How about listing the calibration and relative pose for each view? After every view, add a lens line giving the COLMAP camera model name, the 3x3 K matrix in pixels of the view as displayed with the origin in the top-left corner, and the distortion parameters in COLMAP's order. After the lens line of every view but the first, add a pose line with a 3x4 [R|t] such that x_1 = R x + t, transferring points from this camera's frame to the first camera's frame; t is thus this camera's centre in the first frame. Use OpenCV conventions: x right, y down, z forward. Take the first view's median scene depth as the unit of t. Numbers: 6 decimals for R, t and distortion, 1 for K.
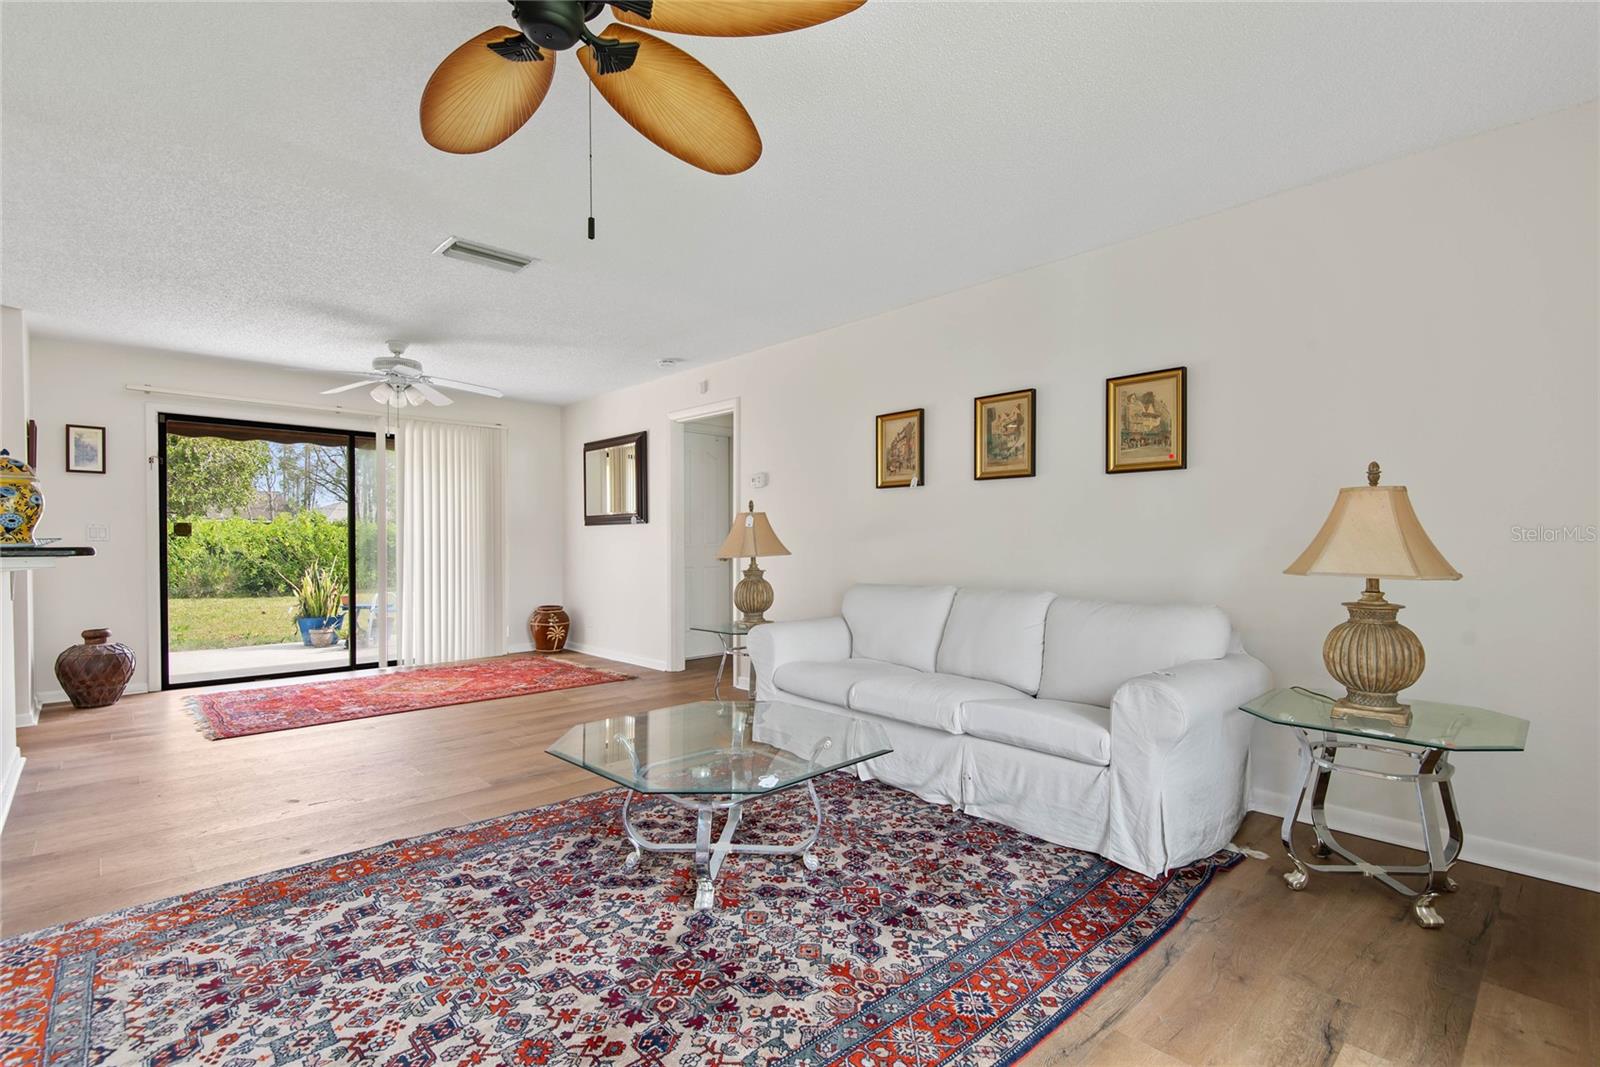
lens RADIAL K [[735.8, 0, 806.2], [0, 735.8, 551.2], [0, 0, 1]] dist [0.030346, -0.020190]
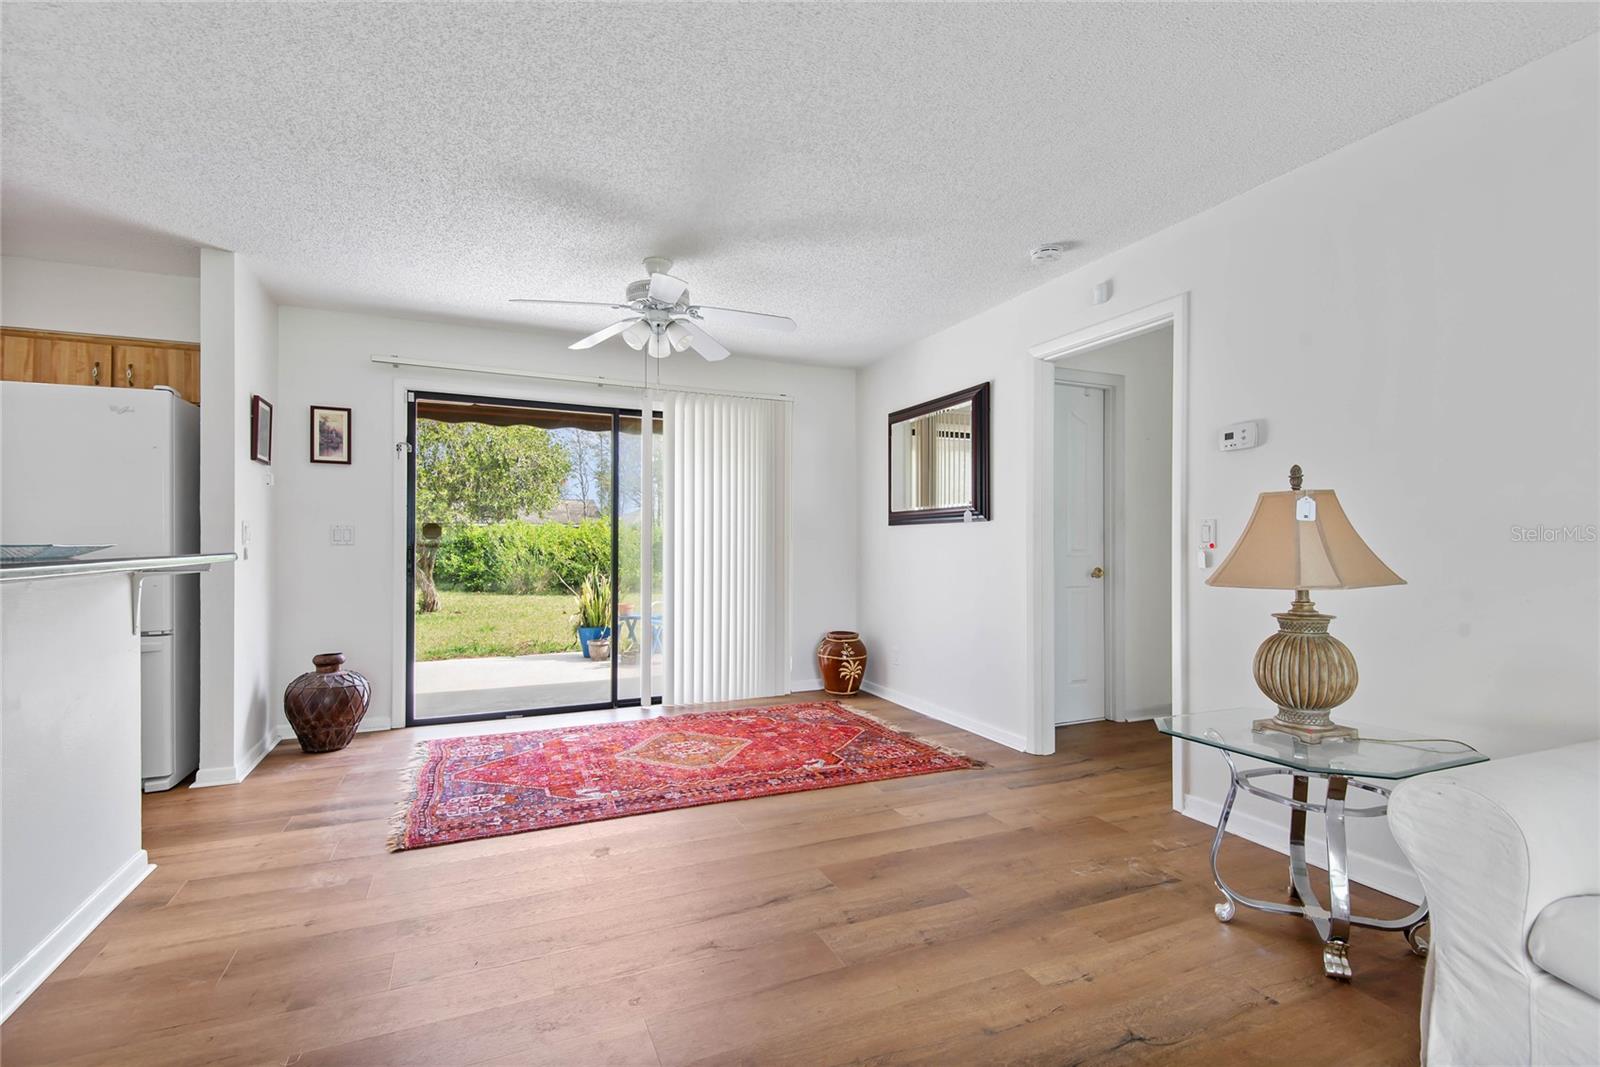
lens RADIAL K [[735.8, 0, 806.6], [0, 735.8, 539.4], [0, 0, 1]] dist [0.030346, -0.020190]
pose [[0.942726, 0.001063, -0.333567, -0.335594], [-0.007285, 0.999822, -0.017402, -0.017562], [0.333489, 0.018835, 0.942566, 0.713034]]
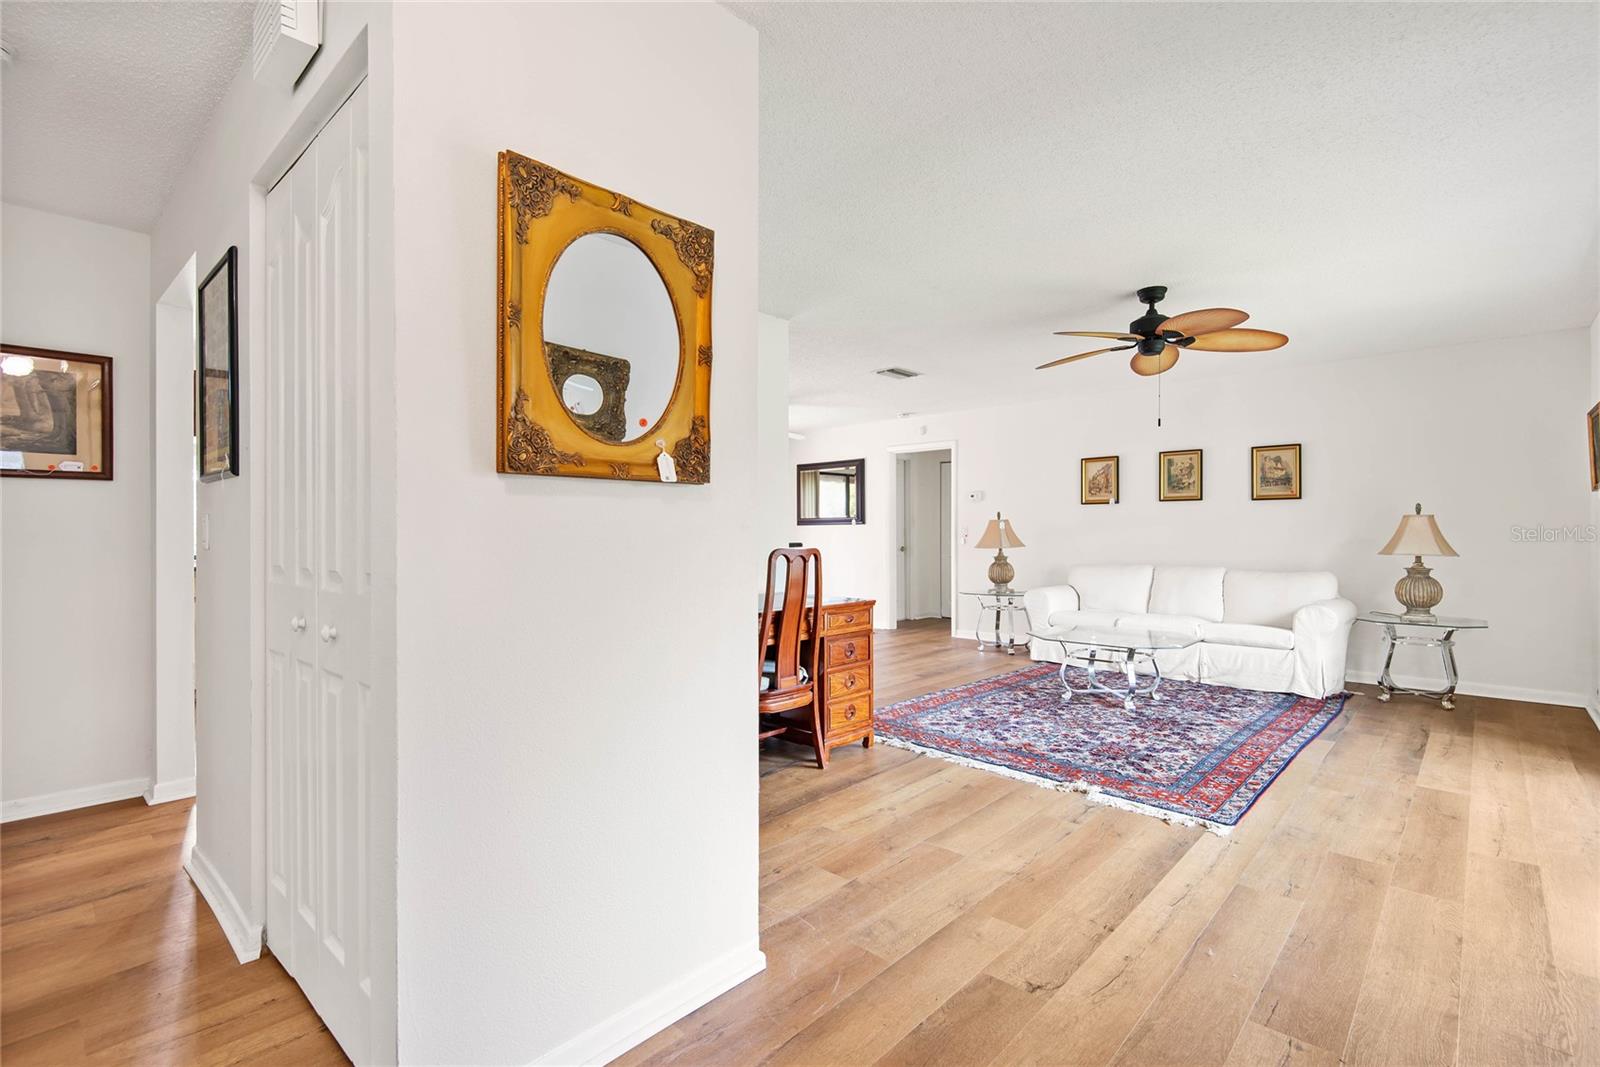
lens RADIAL K [[735.8, 0, 798.4], [0, 735.8, 528.4], [0, 0, 1]] dist [0.030346, -0.020190]
pose [[0.998217, -0.001155, 0.059679, -0.943043], [0.002345, 0.999800, -0.019868, -0.004933], [-0.059644, 0.019973, 0.998020, -0.854100]]
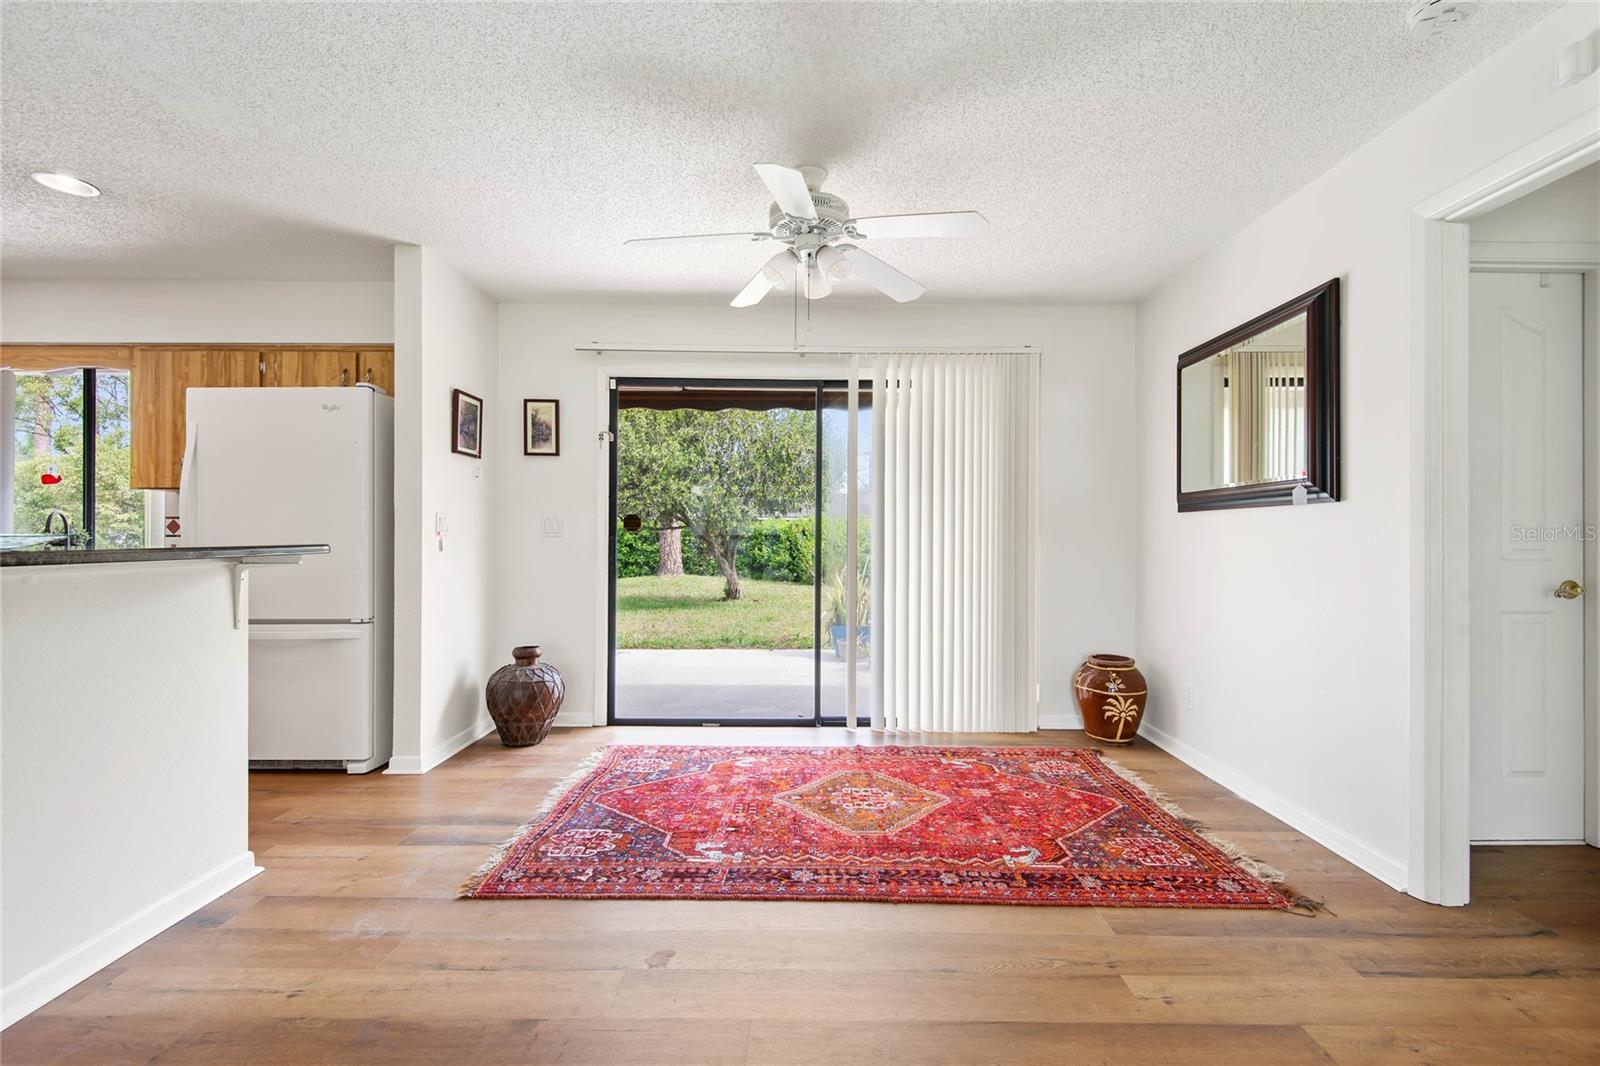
lens RADIAL K [[735.8, 0, 805.4], [0, 735.8, 530.9], [0, 0, 1]] dist [0.030346, -0.020190]
pose [[0.721667, 0.000627, -0.692240, -0.321448], [-0.015207, 0.999773, -0.014948, -0.023094], [0.692073, 0.021314, 0.721512, 1.102361]]
